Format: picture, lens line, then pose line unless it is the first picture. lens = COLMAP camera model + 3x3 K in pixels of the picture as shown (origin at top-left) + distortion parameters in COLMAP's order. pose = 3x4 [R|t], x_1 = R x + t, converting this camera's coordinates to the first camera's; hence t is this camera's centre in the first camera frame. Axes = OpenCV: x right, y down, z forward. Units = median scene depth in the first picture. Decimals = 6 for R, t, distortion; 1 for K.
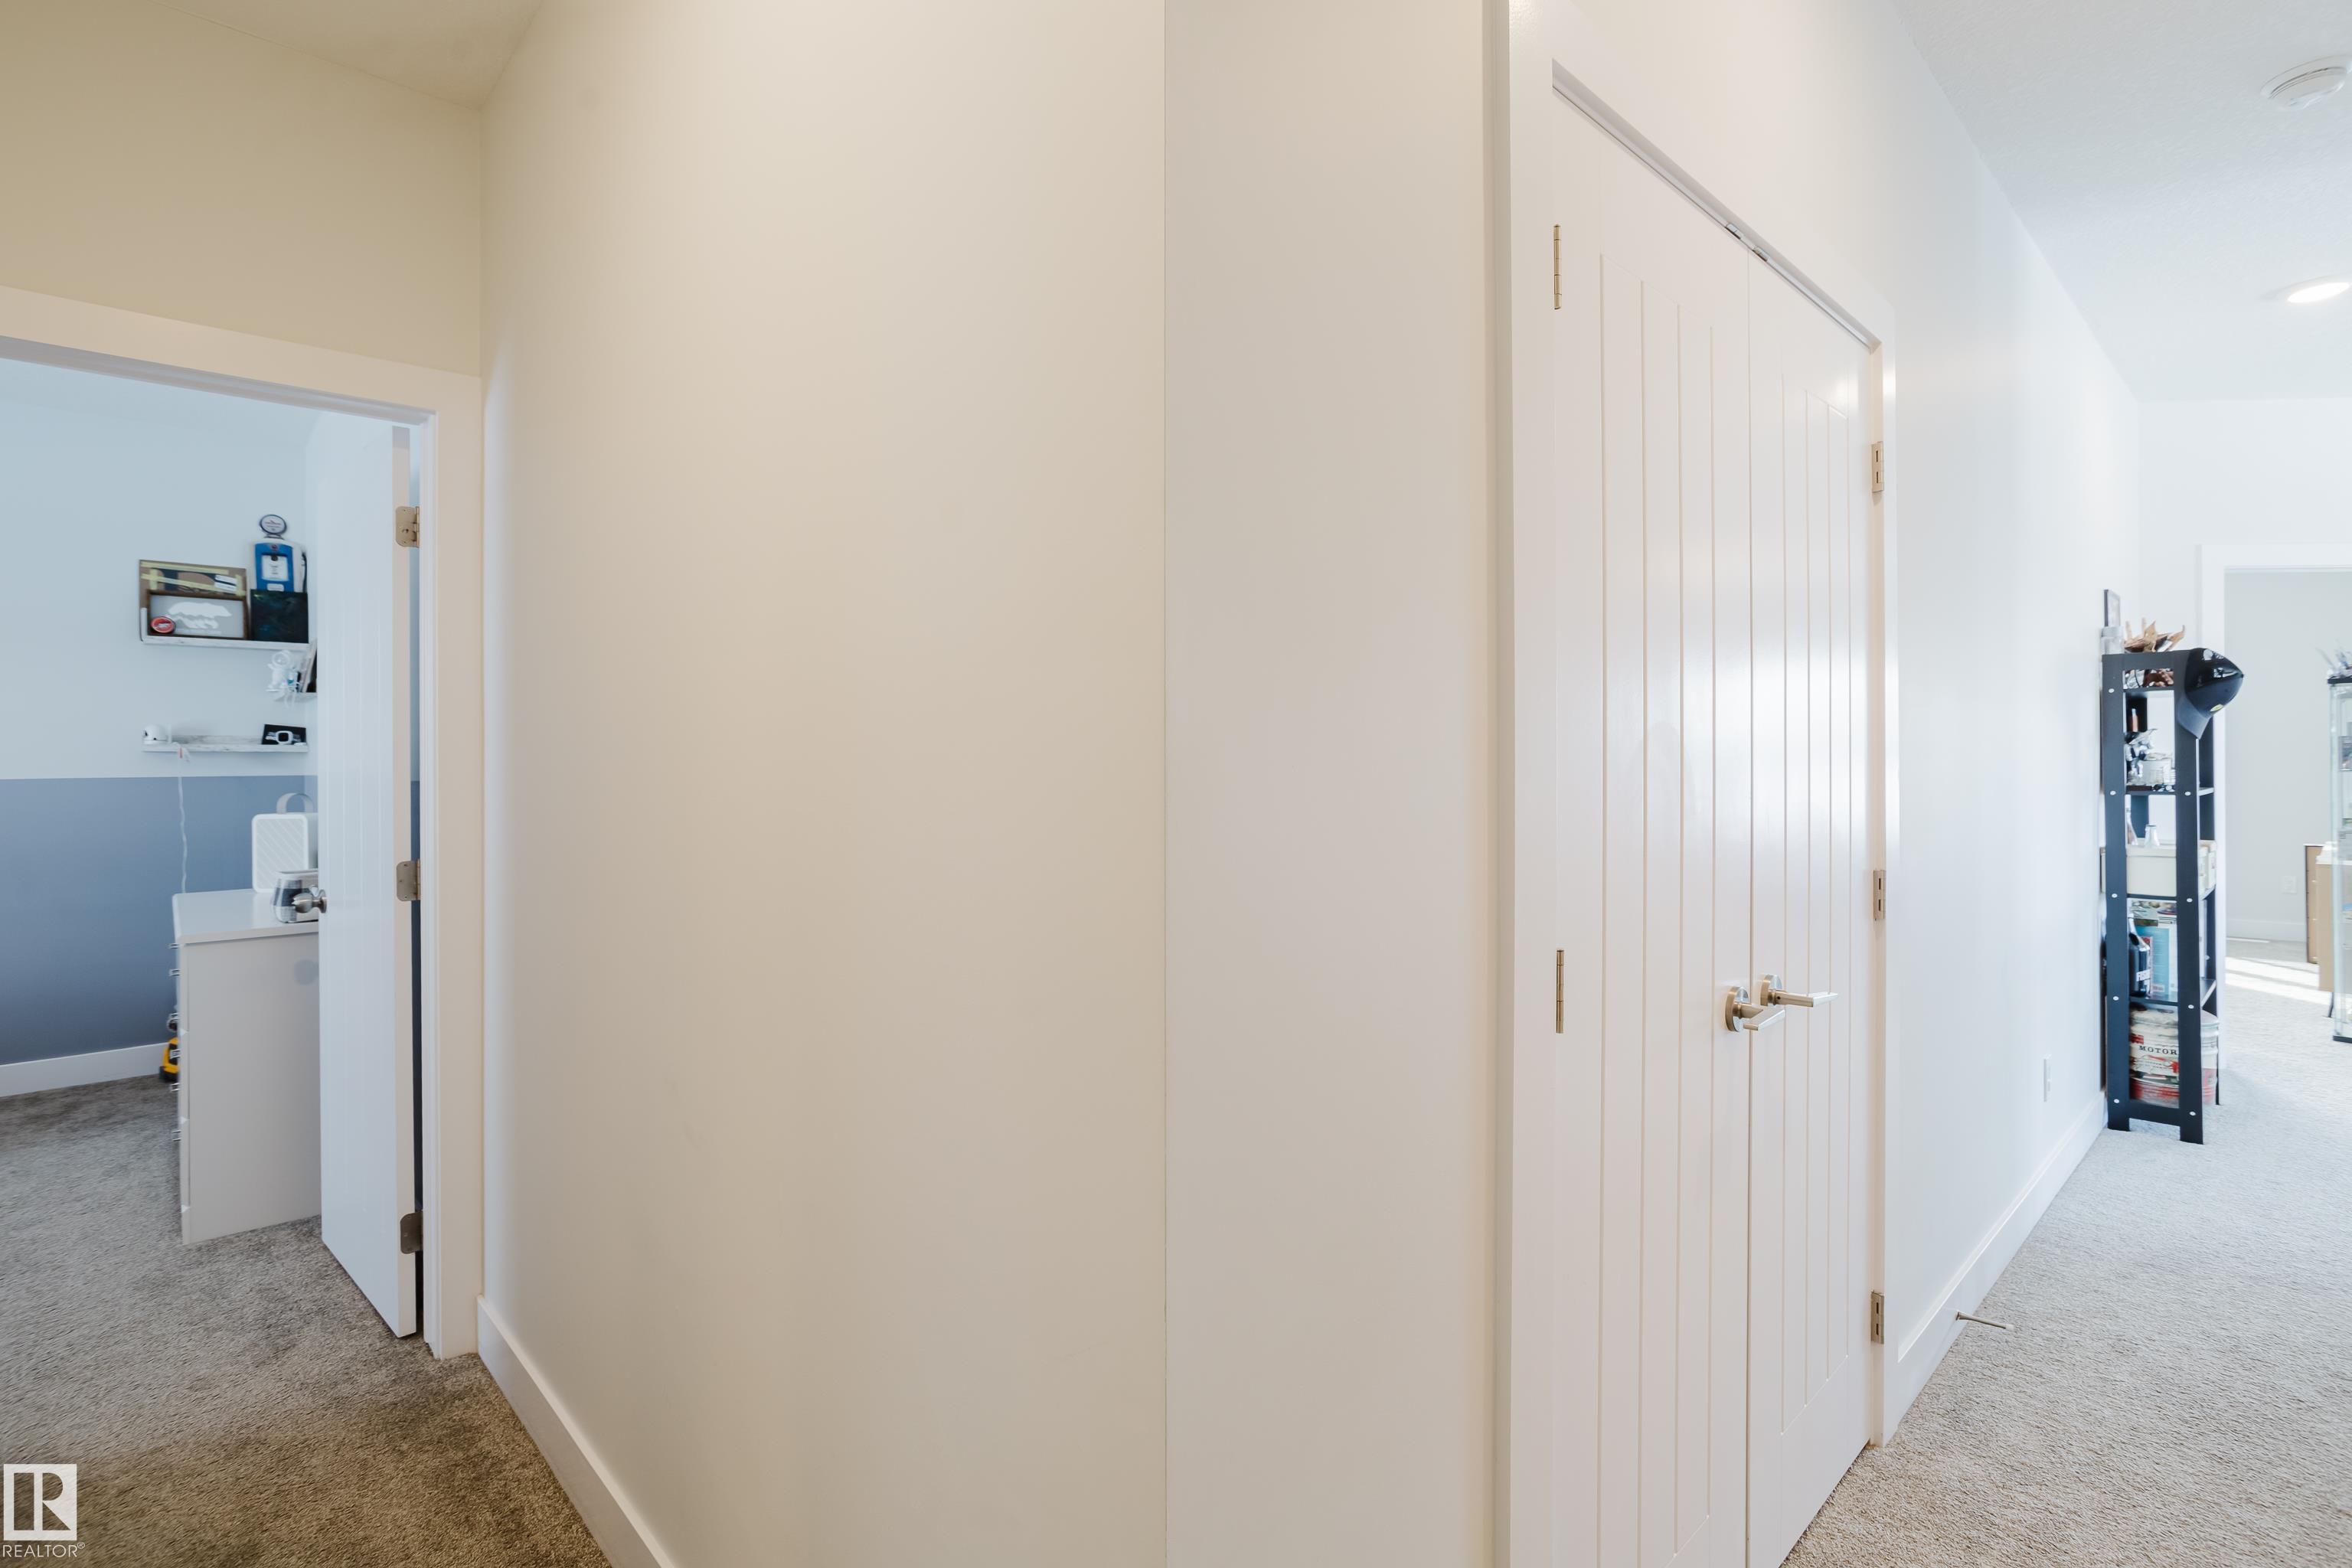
lens RADIAL K [[1136.3, 0, 1171.3], [0, 1136.3, 772.2], [0, 0, 1]] dist [-0.048881, 0.029316]
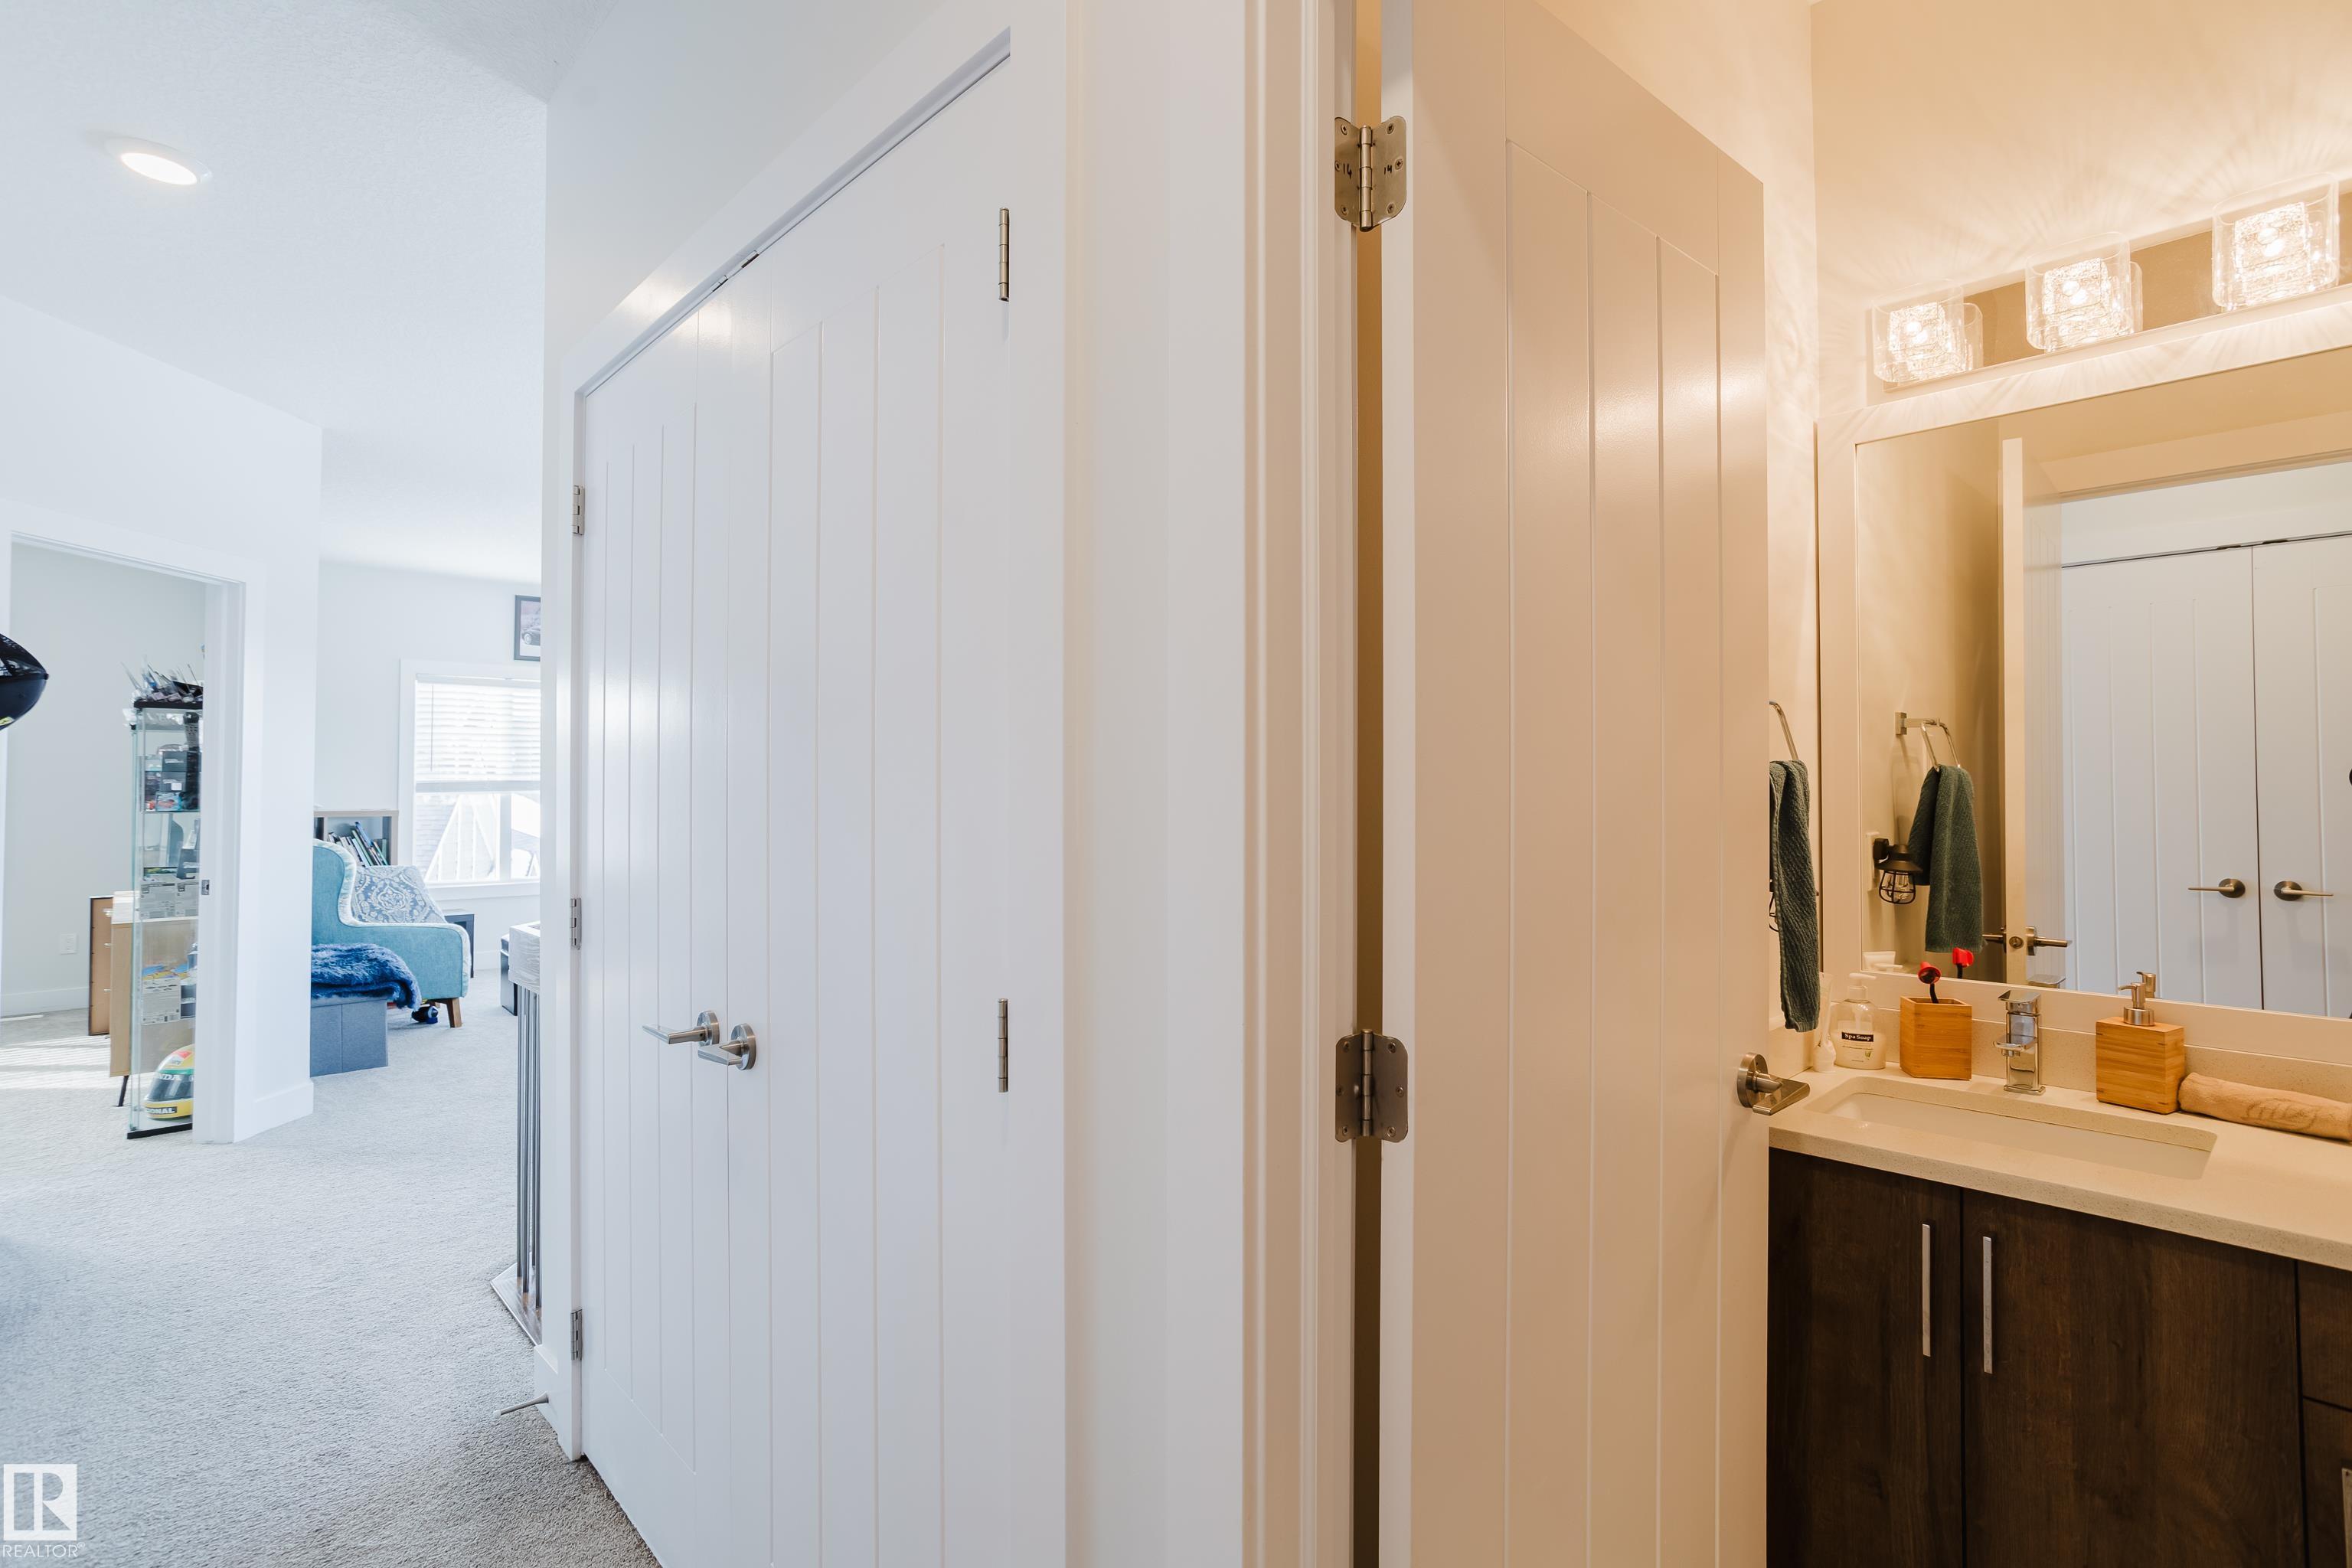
lens RADIAL K [[1136.3, 0, 1171.3], [0, 1136.3, 772.2], [0, 0, 1]] dist [-0.048881, 0.029316]
pose [[-0.006811, 0.029854, 0.999531, 0.195760], [0.001997, 0.999553, -0.029841, -0.004181], [-0.999975, 0.001793, -0.006867, 0.223900]]
